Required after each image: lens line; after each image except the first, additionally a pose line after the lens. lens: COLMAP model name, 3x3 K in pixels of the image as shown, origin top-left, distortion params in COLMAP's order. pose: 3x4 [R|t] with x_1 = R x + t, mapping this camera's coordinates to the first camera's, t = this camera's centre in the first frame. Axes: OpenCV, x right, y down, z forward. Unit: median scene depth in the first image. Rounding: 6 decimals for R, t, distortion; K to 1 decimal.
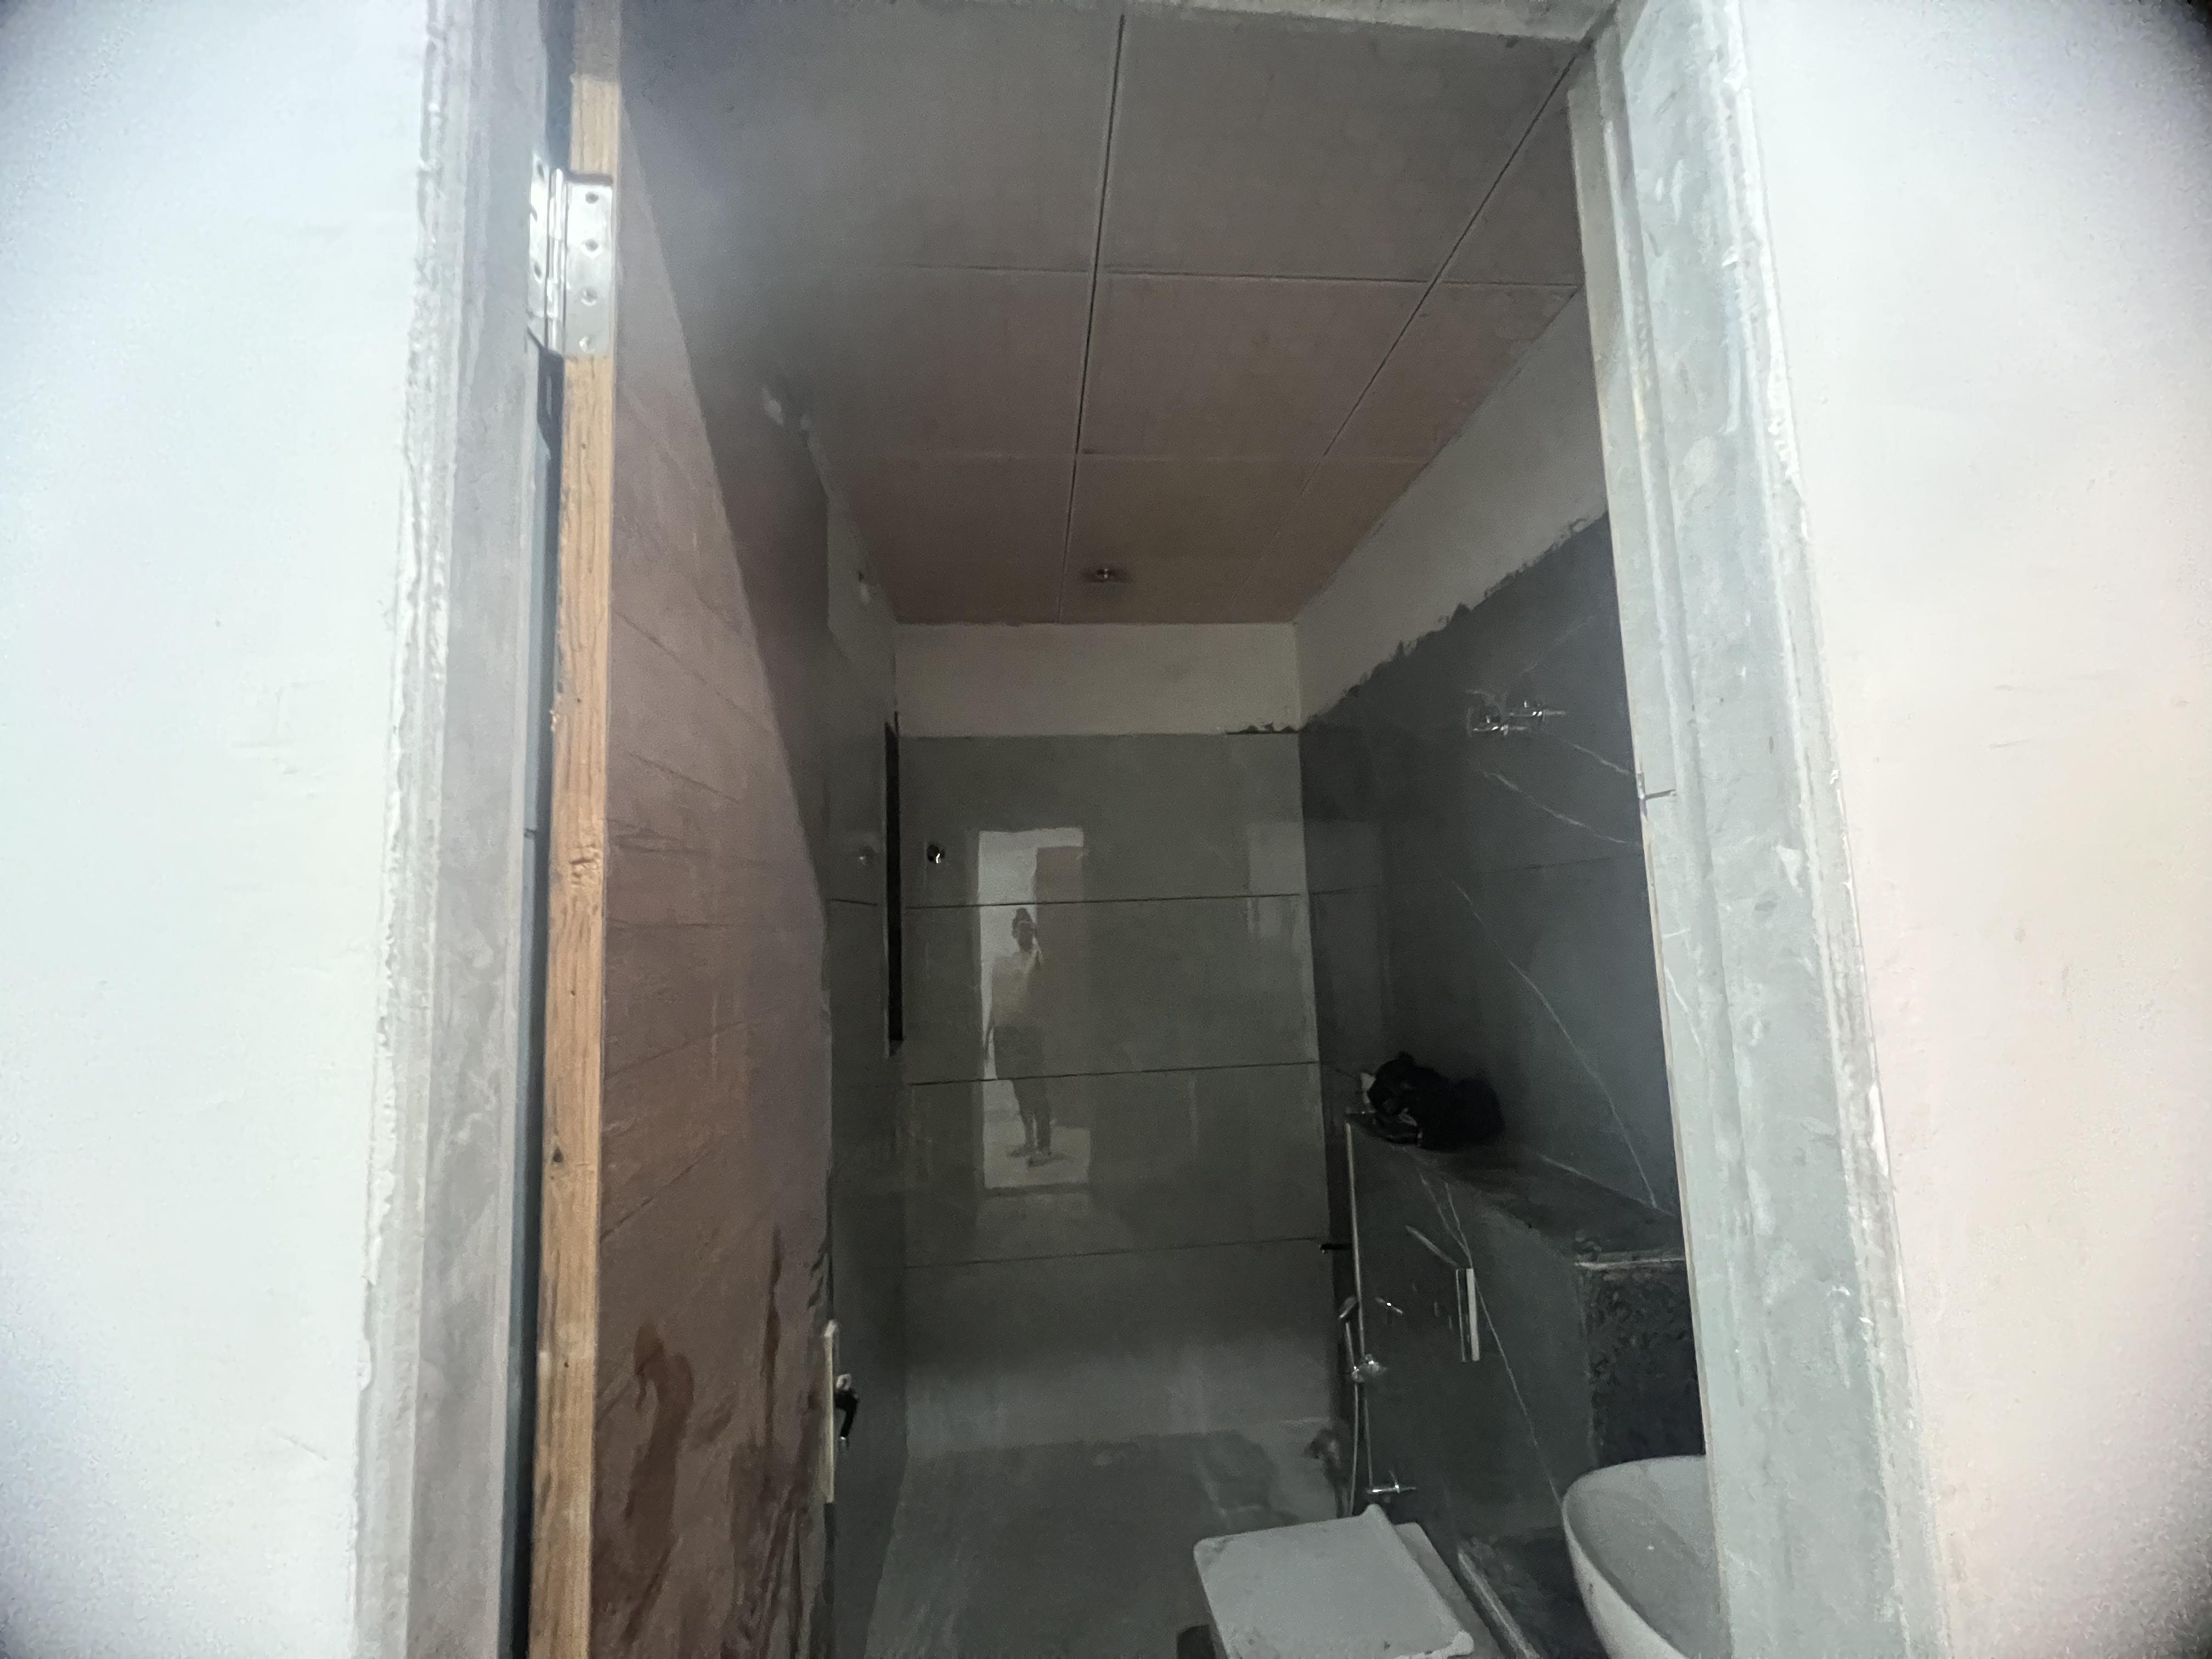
lens RADIAL K [[885.4, 0, 1100.6], [0, 885.4, 828.7], [0, 0, 1]] dist [-0.003082, 0.000215]
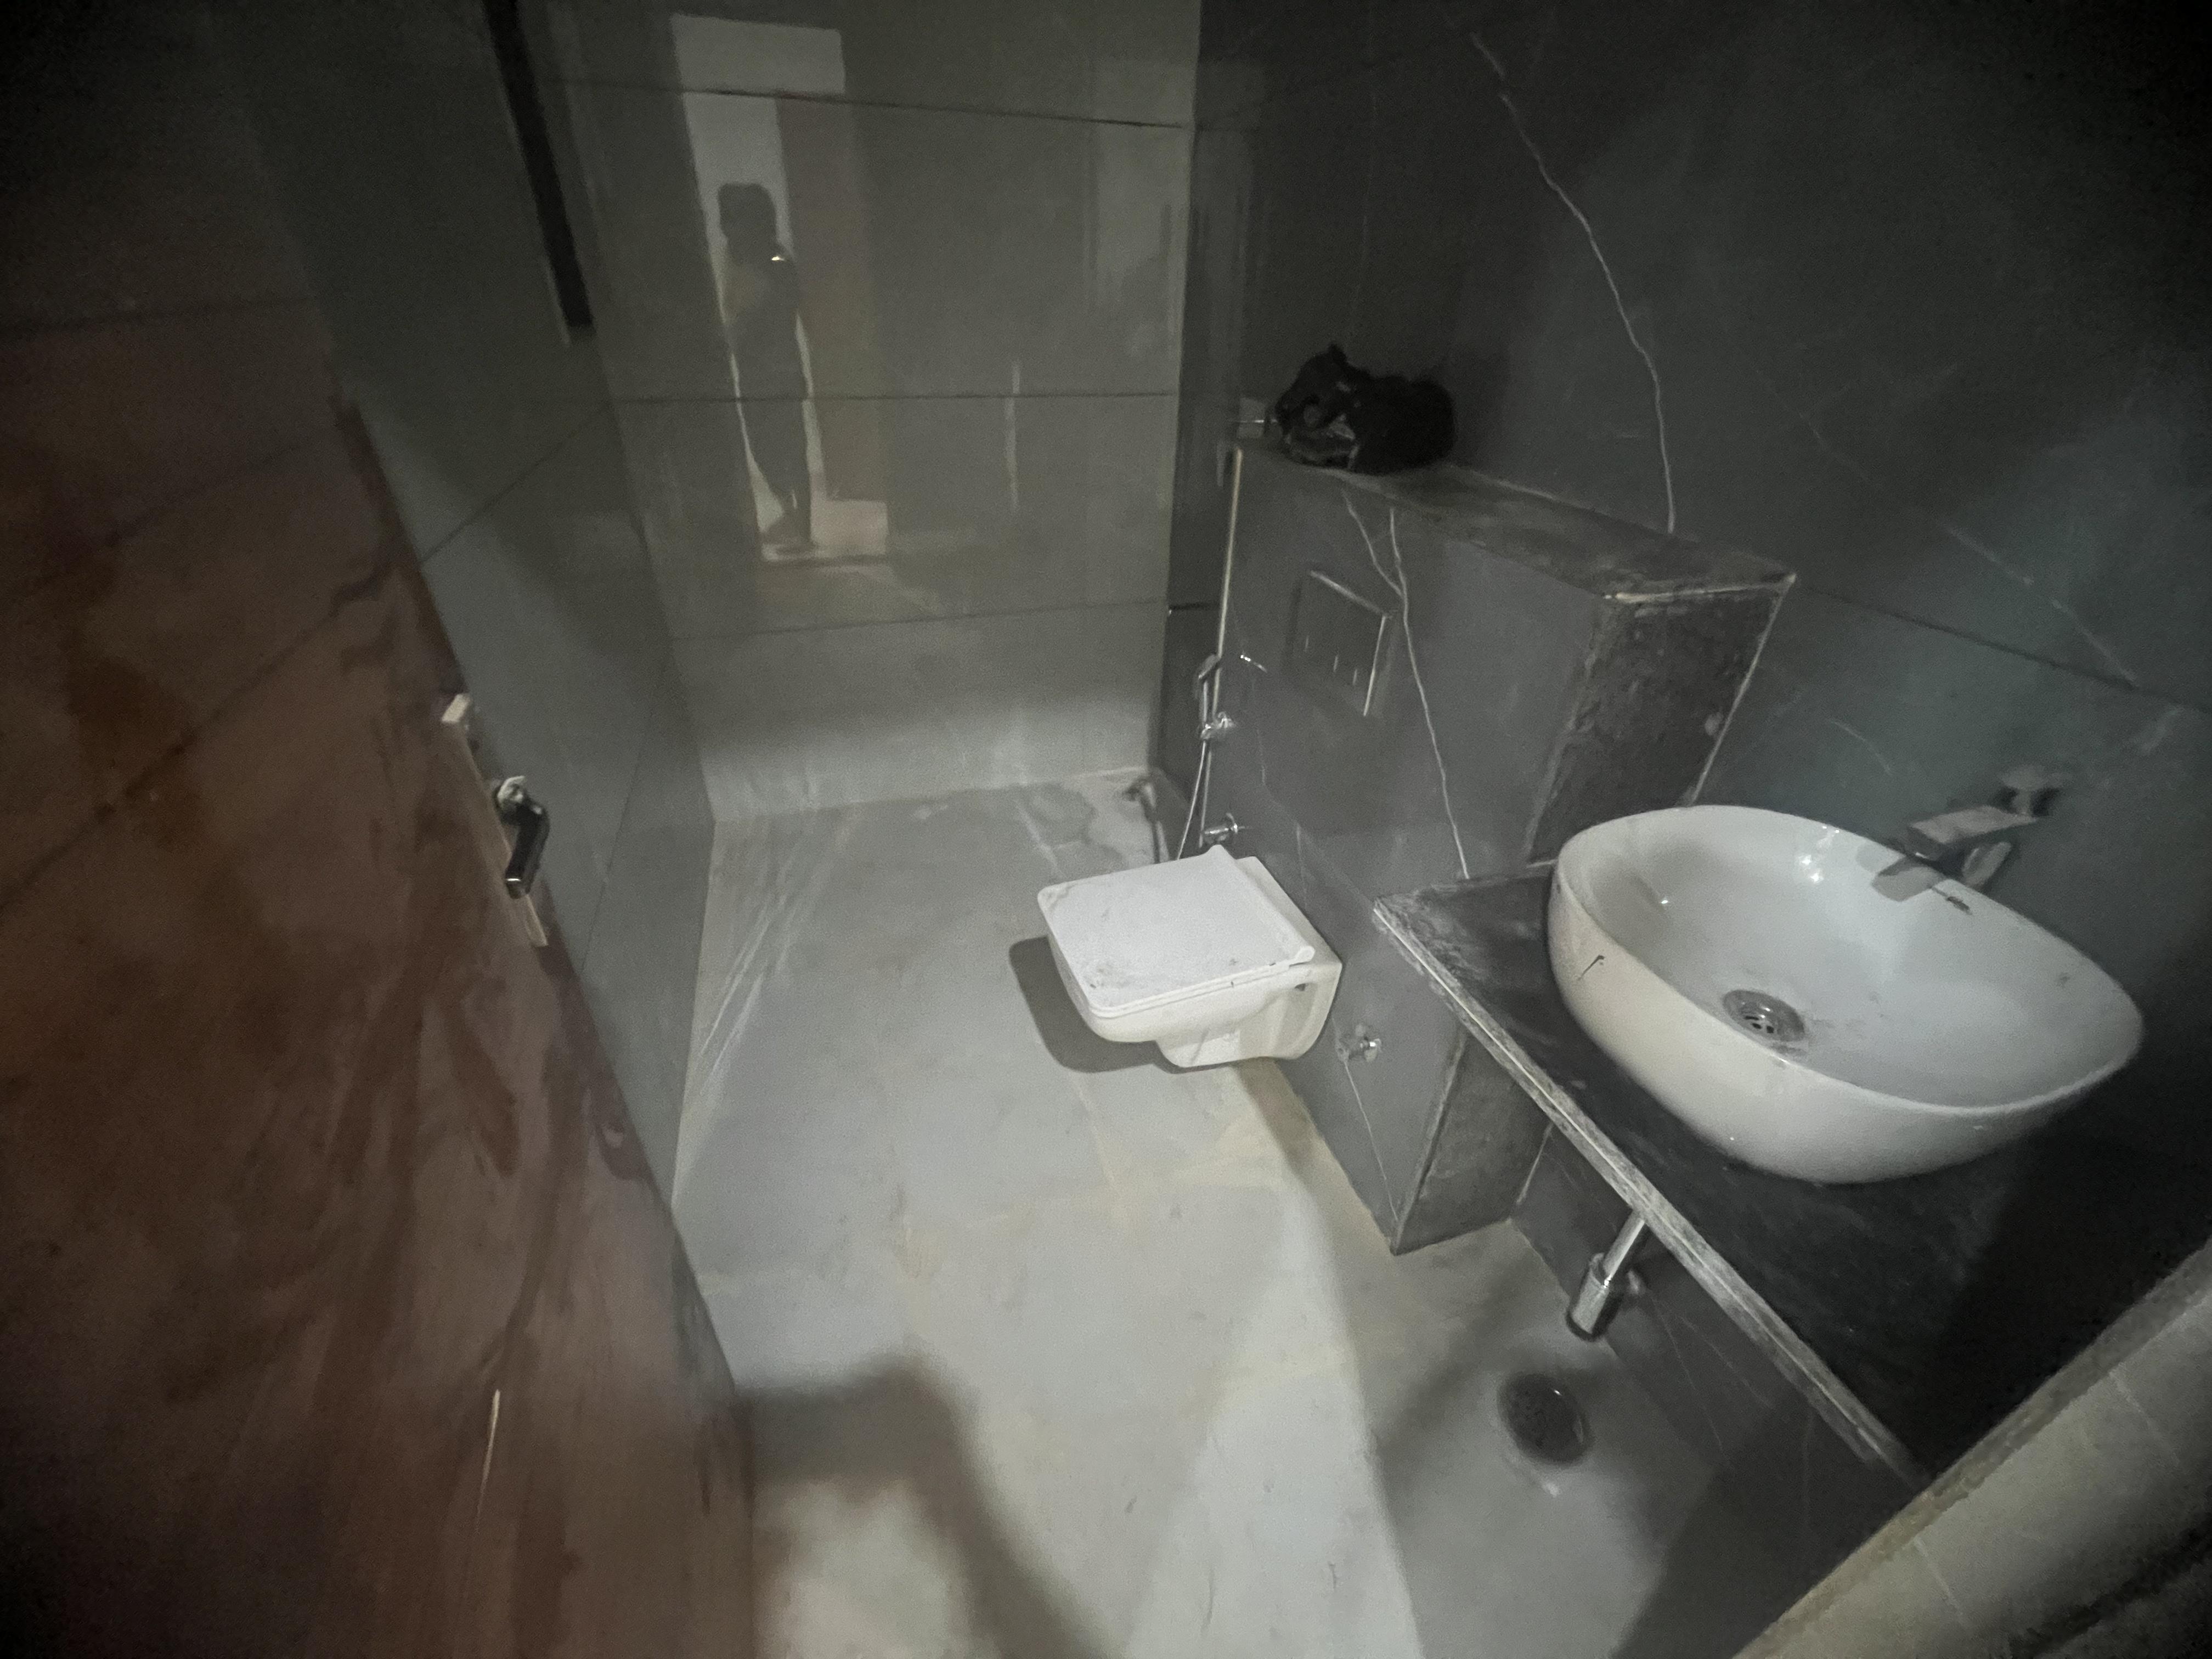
lens RADIAL K [[885.4, 0, 1100.6], [0, 885.4, 828.7], [0, 0, 1]] dist [-0.003082, 0.000215]
pose [[0.975299, -0.063594, 0.211536, -0.033252], [-0.080212, 0.790323, 0.607417, 0.216797], [-0.205810, -0.609381, 0.765701, 0.379632]]
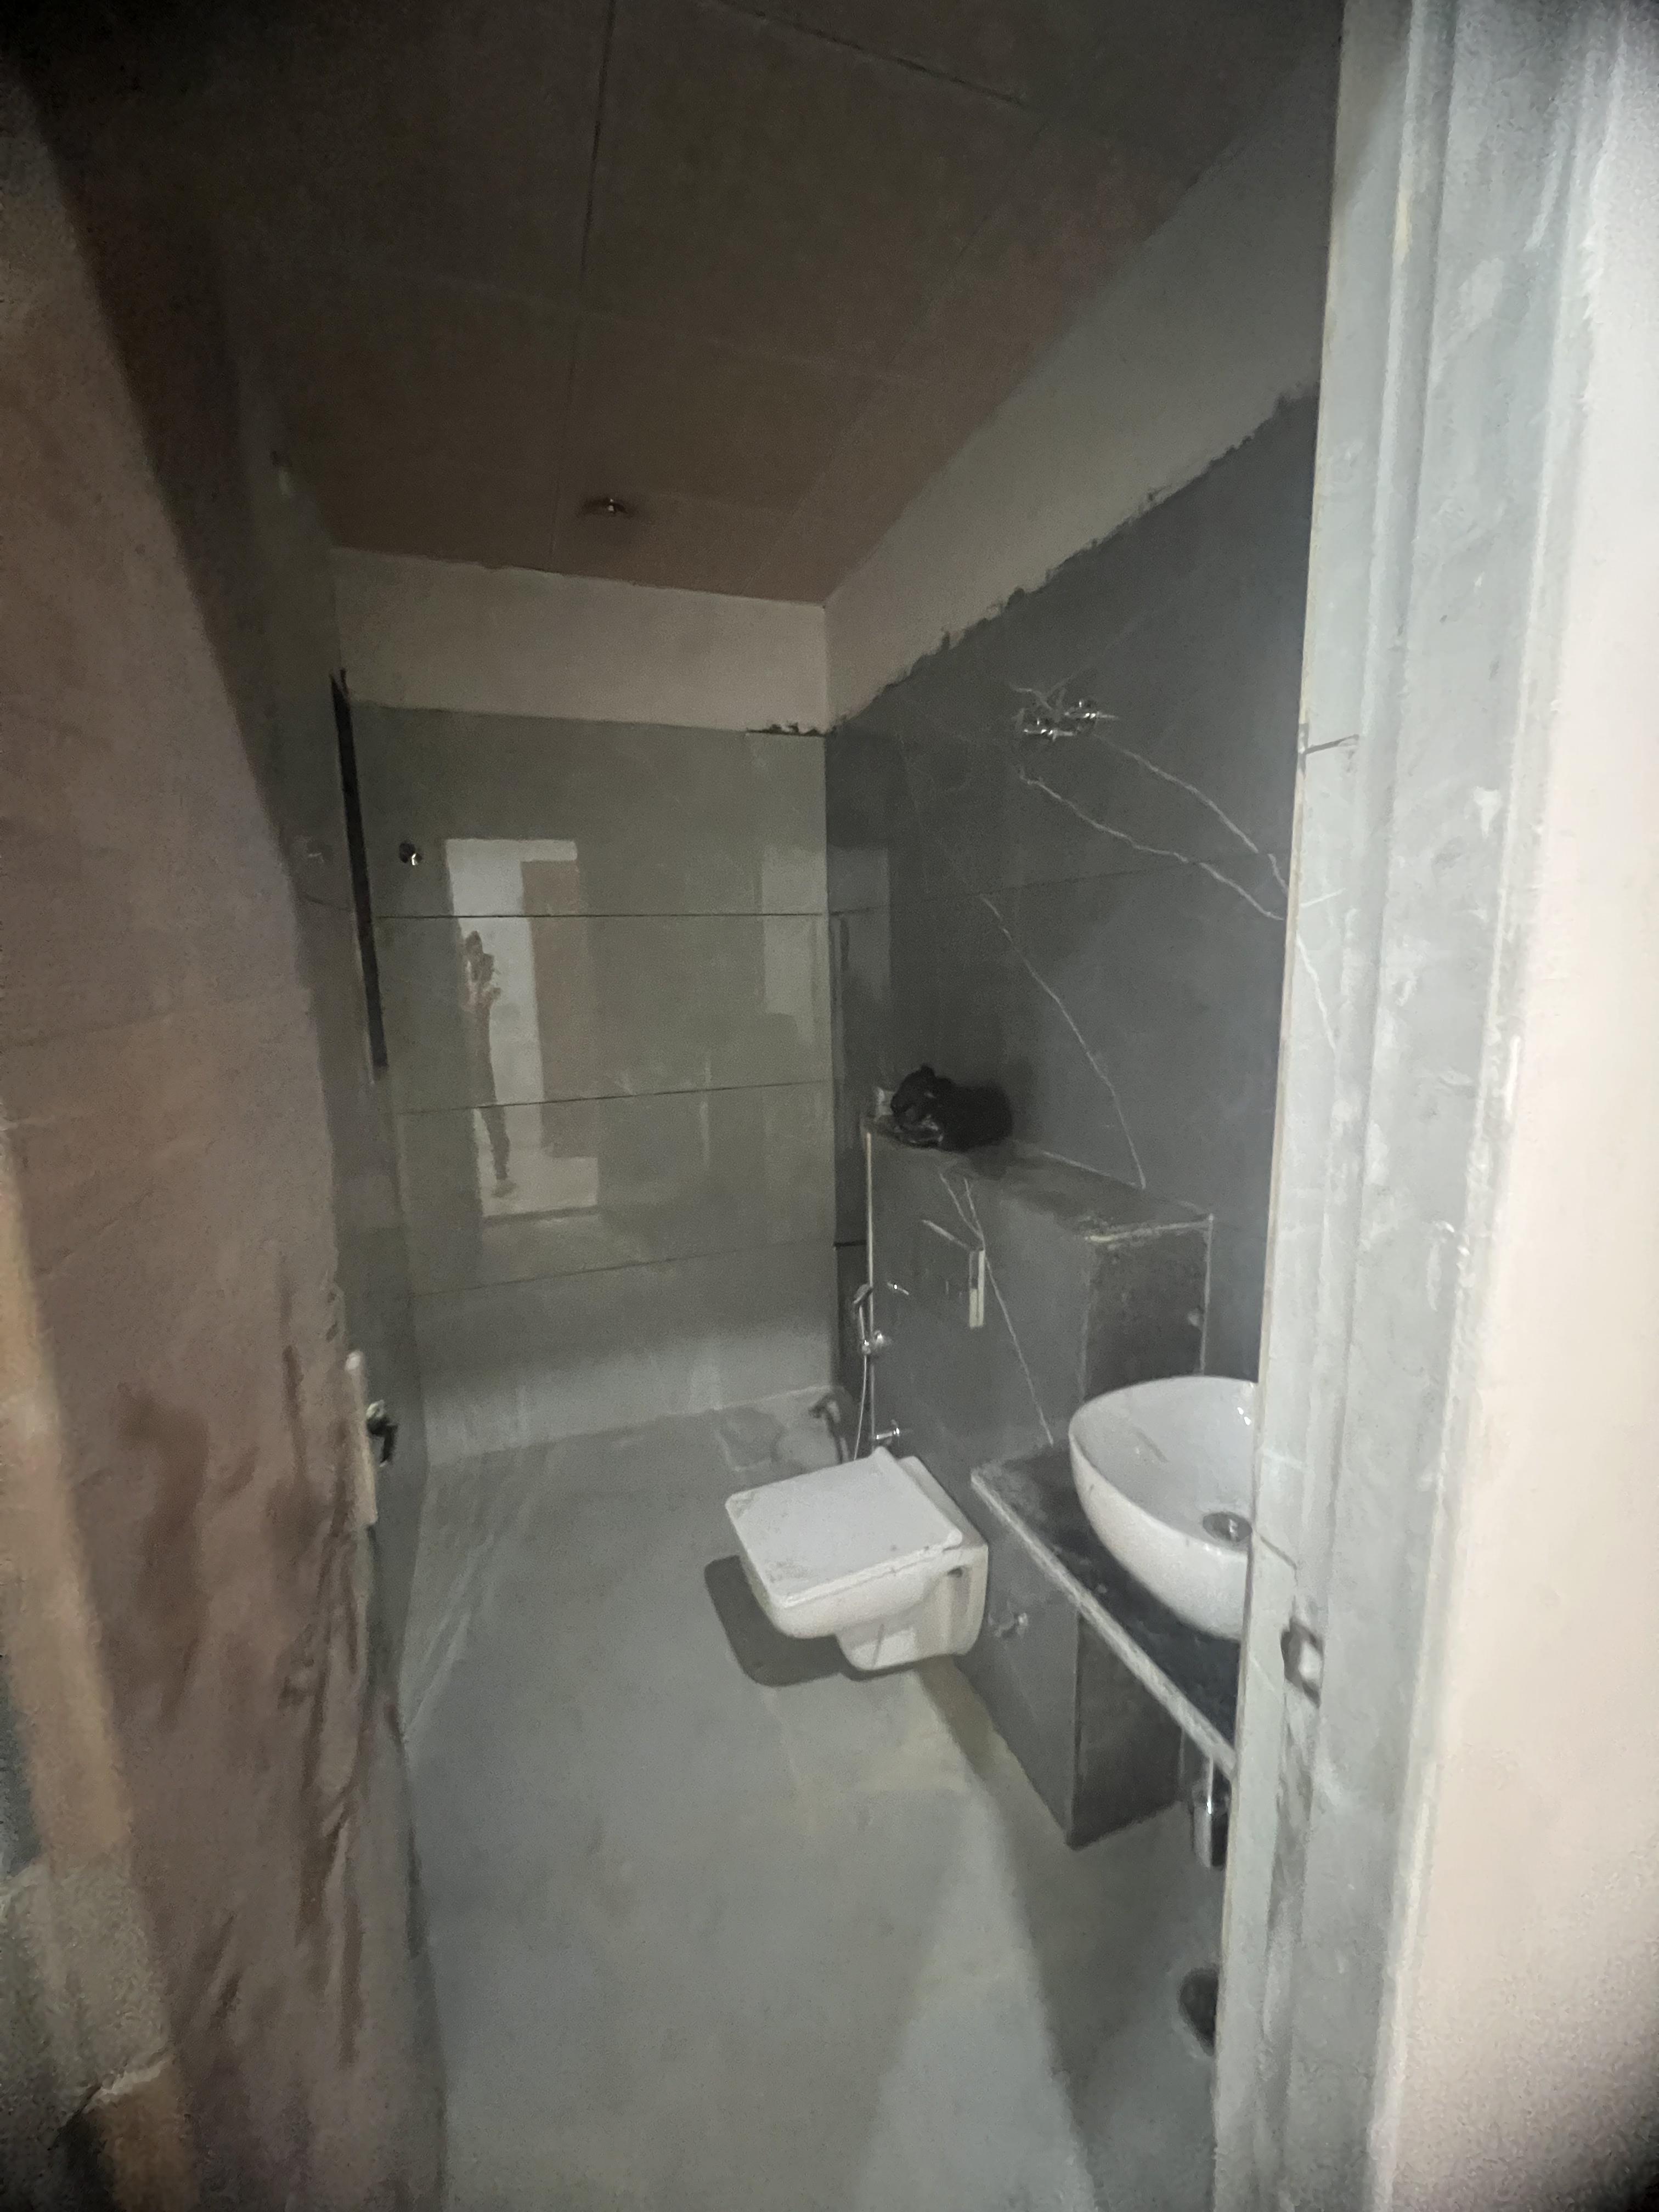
lens RADIAL K [[885.4, 0, 833.5], [0, 885.4, 1101.6], [0, 0, 1]] dist [-0.003082, 0.000215]
pose [[0.964547, -0.028687, 0.262347, -0.051309], [-0.041921, 0.964799, 0.259628, 0.046247], [-0.260560, -0.261421, 0.929391, 0.085144]]
